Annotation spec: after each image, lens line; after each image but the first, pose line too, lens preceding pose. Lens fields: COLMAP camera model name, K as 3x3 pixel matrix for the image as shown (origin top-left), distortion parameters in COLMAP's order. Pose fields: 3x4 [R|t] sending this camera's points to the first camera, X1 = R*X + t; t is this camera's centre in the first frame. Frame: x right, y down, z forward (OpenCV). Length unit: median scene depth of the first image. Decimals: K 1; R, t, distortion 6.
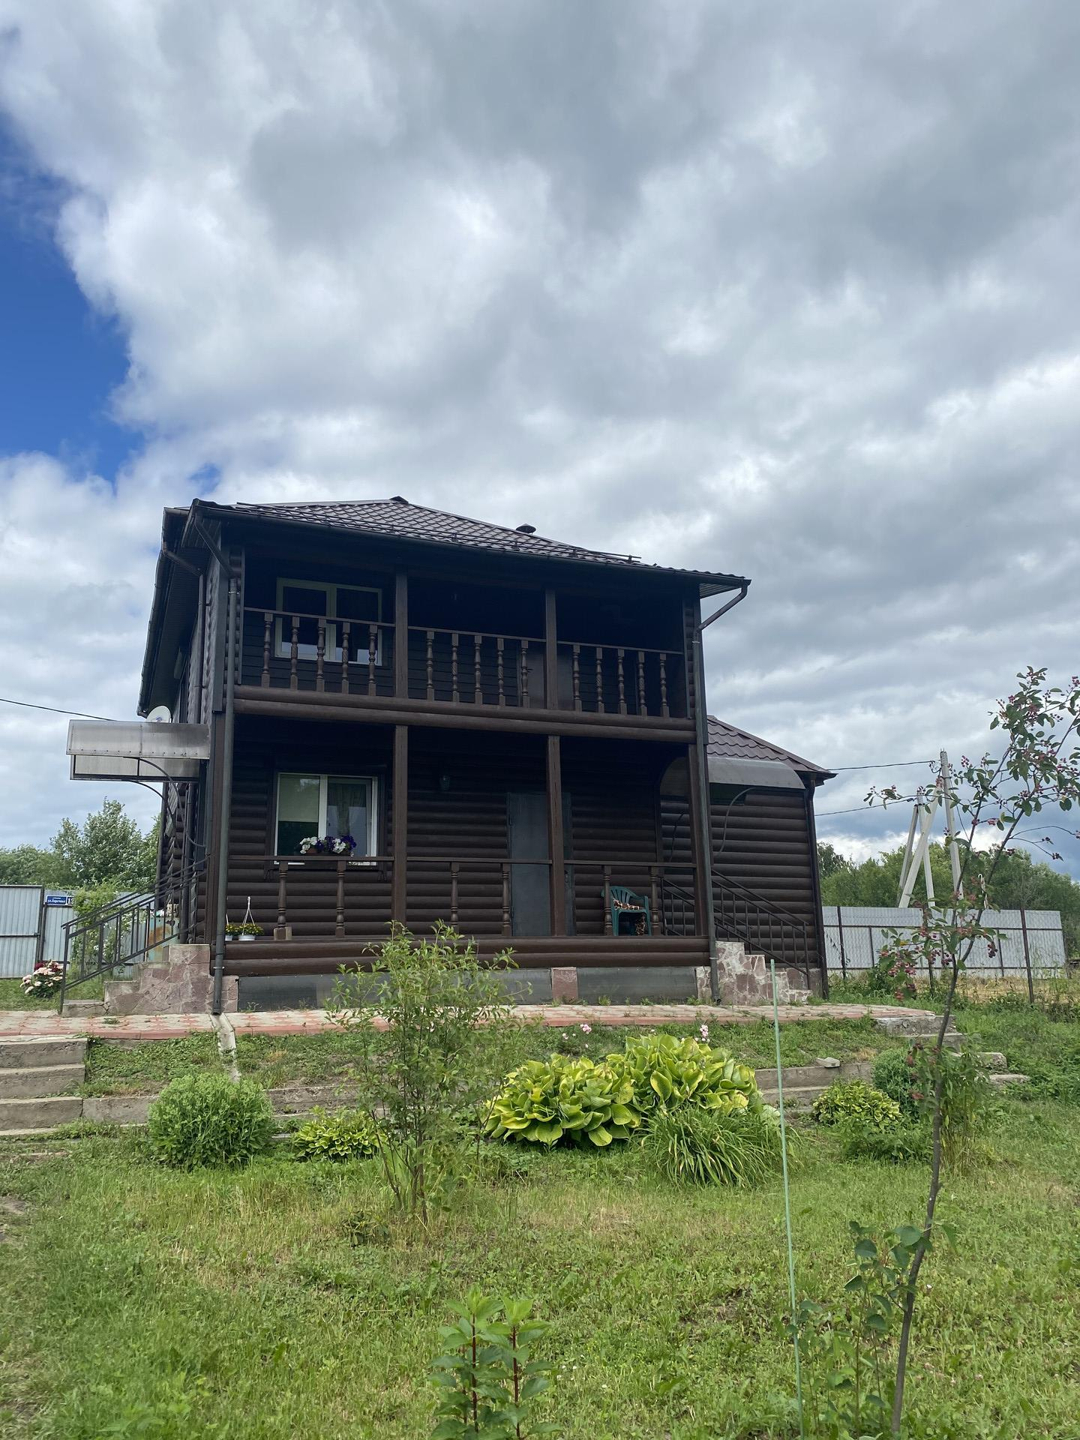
lens RADIAL K [[1084.8, 0, 540.0], [0, 1084.8, 720.0], [0, 0, 1]] dist [0.000298, 0.005416]
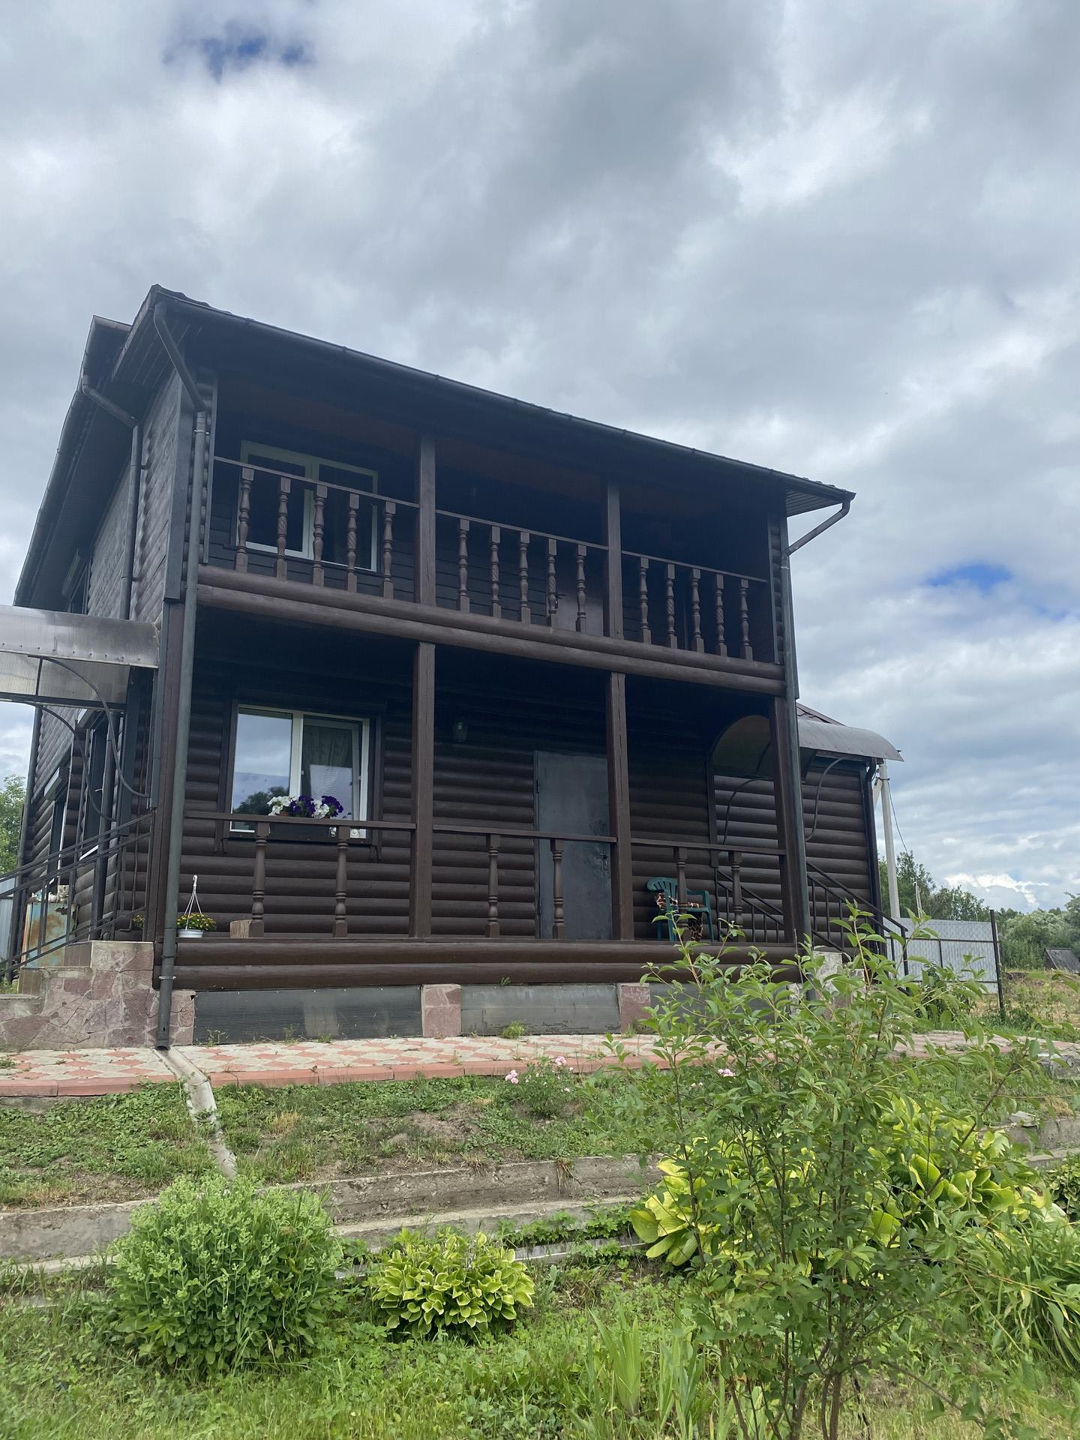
lens RADIAL K [[1084.8, 0, 540.0], [0, 1084.8, 720.0], [0, 0, 1]] dist [0.000298, 0.005416]
pose [[0.990013, 0.046097, 0.133228, -0.150826], [-0.045436, 0.998935, -0.007999, 0.060053], [-0.133455, 0.001866, 0.991053, 0.284251]]
